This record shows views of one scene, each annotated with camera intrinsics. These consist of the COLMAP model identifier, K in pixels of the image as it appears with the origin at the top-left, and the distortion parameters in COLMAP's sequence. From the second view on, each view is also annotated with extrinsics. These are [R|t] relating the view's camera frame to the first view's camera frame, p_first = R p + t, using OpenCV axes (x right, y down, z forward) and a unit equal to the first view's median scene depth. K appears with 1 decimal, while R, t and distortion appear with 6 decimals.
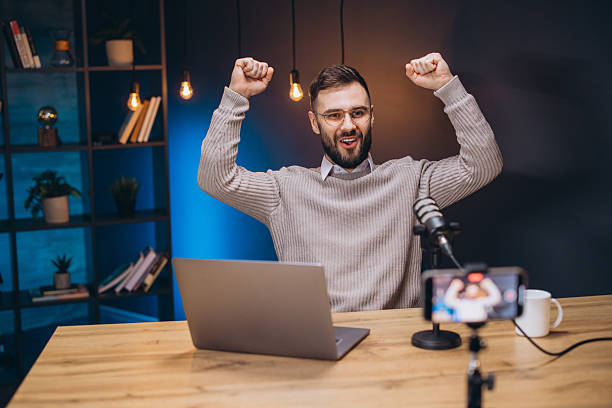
lens RADIAL K [[902.8, 0, 306.0], [0, 902.8, 204.0], [0, 0, 1]] dist [-0.127550, 0.596617]
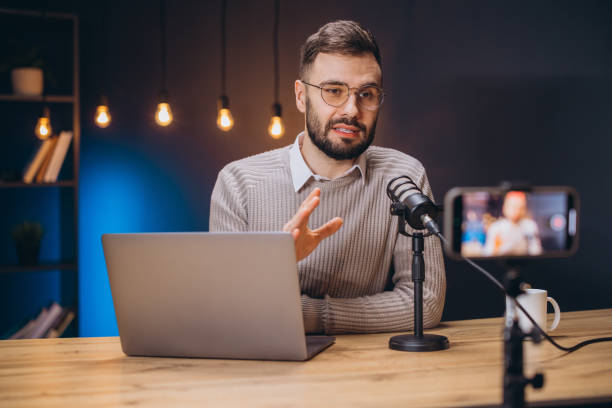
lens RADIAL K [[902.8, 0, 306.0], [0, 902.8, 204.0], [0, 0, 1]] dist [-0.127550, 0.596617]
pose [[0.993606, 0.011541, 0.112316, -0.053025], [0.001990, 0.992817, -0.119628, 0.120229], [-0.112889, 0.119086, 0.986445, 0.168420]]
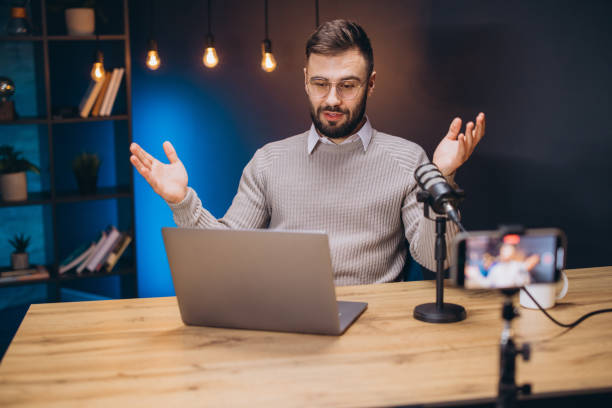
lens RADIAL K [[902.8, 0, 306.0], [0, 902.8, 204.0], [0, 0, 1]] dist [-0.127550, 0.596617]
pose [[0.998090, -0.003759, 0.061667, -0.052954], [0.002756, 0.999863, 0.016342, 0.019692], [-0.061720, -0.016140, 0.997963, 0.060620]]
